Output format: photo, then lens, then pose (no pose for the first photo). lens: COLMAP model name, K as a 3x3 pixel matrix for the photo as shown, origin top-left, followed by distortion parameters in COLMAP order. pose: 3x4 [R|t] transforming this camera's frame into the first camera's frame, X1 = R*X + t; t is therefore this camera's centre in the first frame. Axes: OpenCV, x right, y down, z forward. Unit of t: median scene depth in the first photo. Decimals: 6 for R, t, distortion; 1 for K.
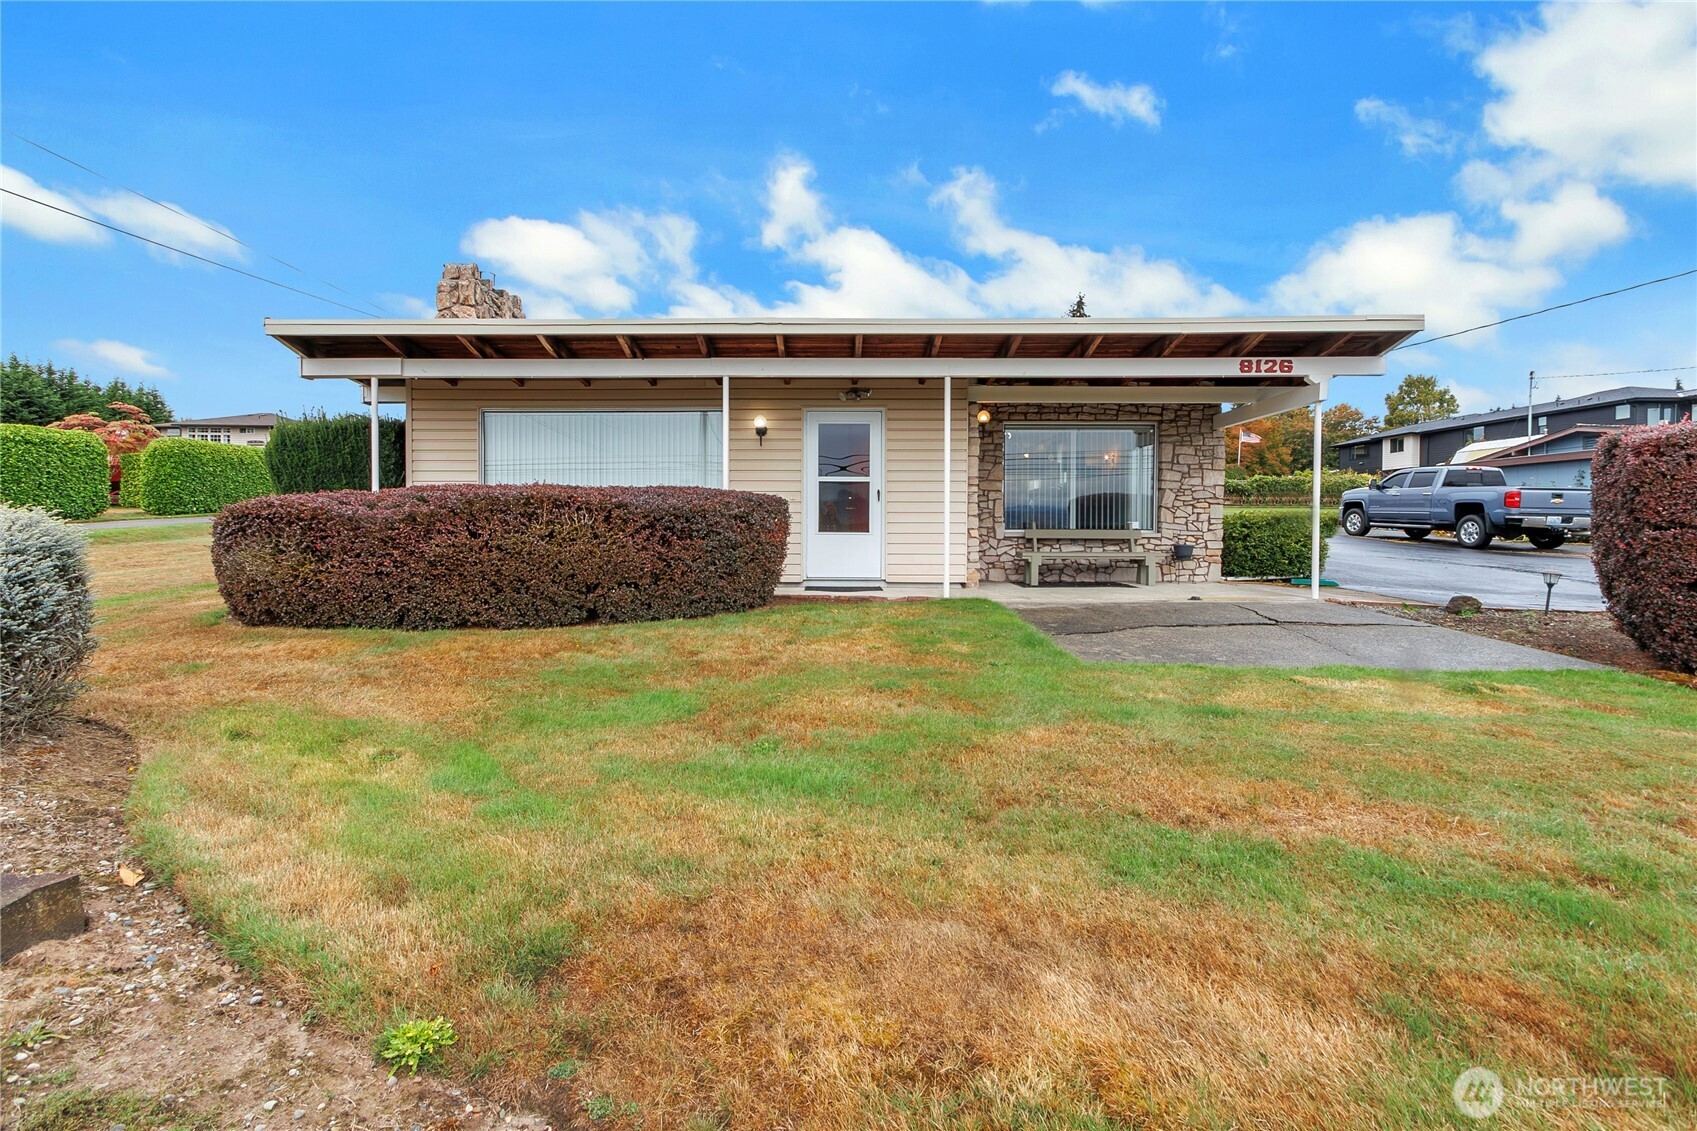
lens RADIAL K [[766.9, 0, 782.8], [0, 766.9, 544.5], [0, 0, 1]] dist [0.003718, 0.000468]
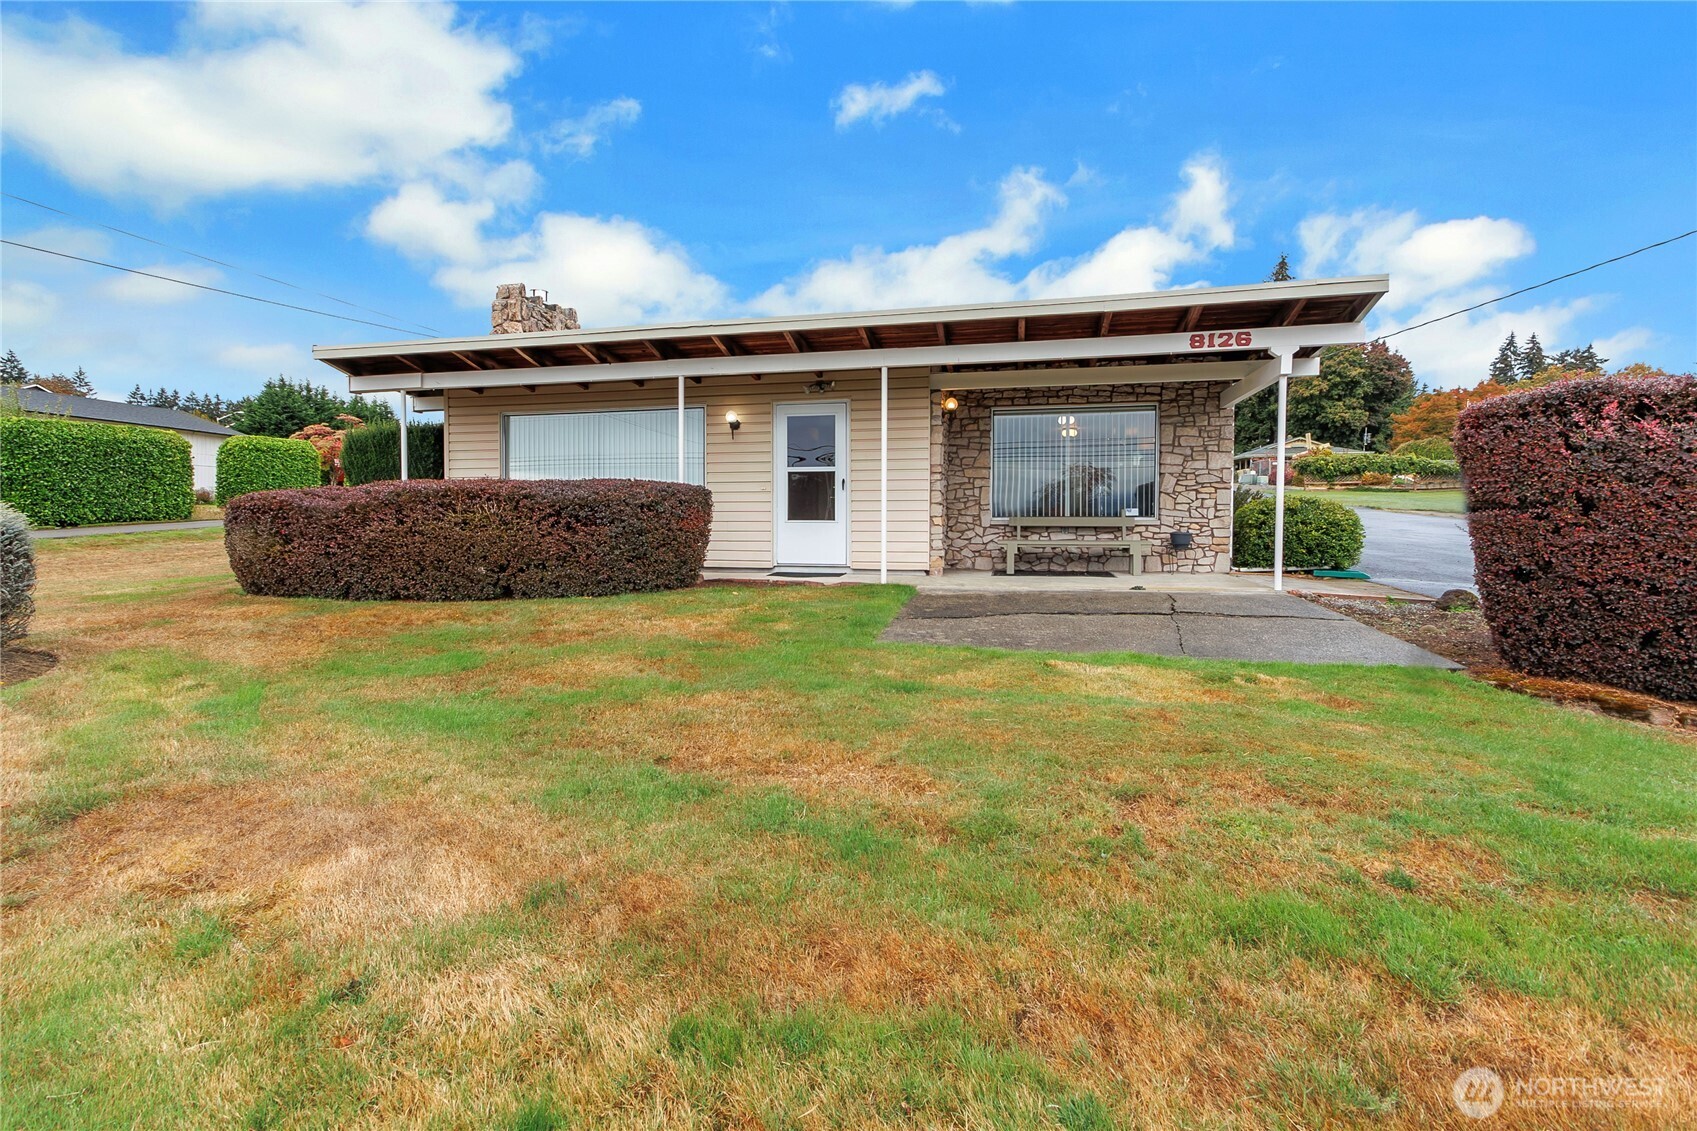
lens RADIAL K [[766.9, 0, 782.8], [0, 766.9, 544.5], [0, 0, 1]] dist [0.003718, 0.000468]
pose [[0.975925, 0.003273, -0.218080, 0.268770], [-0.000879, 0.999938, 0.011075, 0.005243], [0.218102, -0.010616, 0.975868, -0.023607]]
